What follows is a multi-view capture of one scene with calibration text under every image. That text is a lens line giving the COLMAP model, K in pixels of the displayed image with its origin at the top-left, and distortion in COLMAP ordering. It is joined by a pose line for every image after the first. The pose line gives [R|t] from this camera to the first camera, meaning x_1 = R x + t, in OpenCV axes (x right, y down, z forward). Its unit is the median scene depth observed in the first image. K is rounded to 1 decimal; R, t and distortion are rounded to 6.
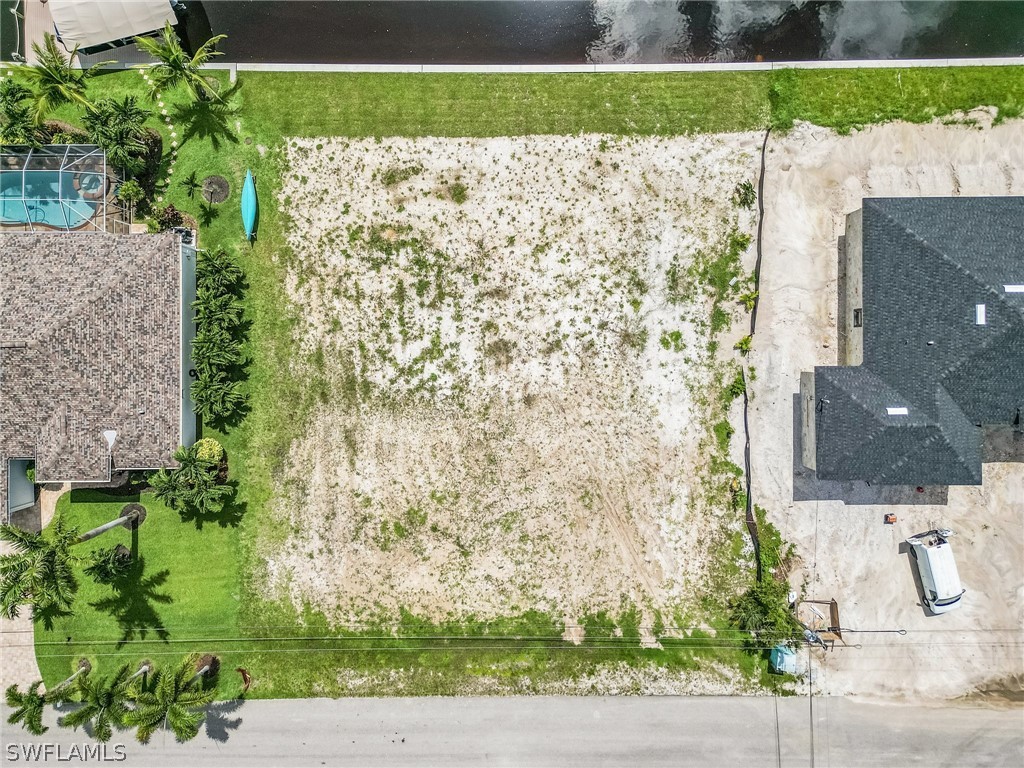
lens RADIAL K [[723.6, 0, 519.5], [0, 723.6, 377.5], [0, 0, 1]] dist [0.064558, -0.050531]
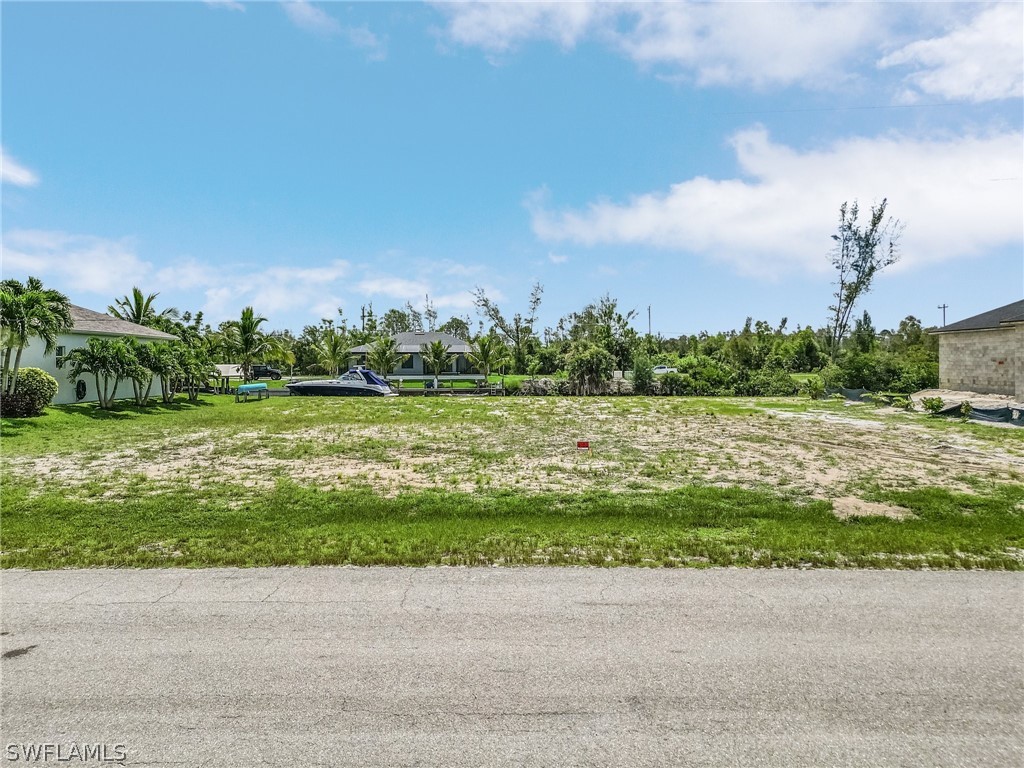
lens RADIAL K [[723.6, 0, 502.7], [0, 723.6, 380.1], [0, 0, 1]] dist [0.064558, -0.050531]
pose [[0.999990, 0.003490, -0.002740, -0.066415], [-0.002862, 0.035378, -0.999370, 0.633533], [-0.003391, 0.999368, 0.035387, 0.943033]]
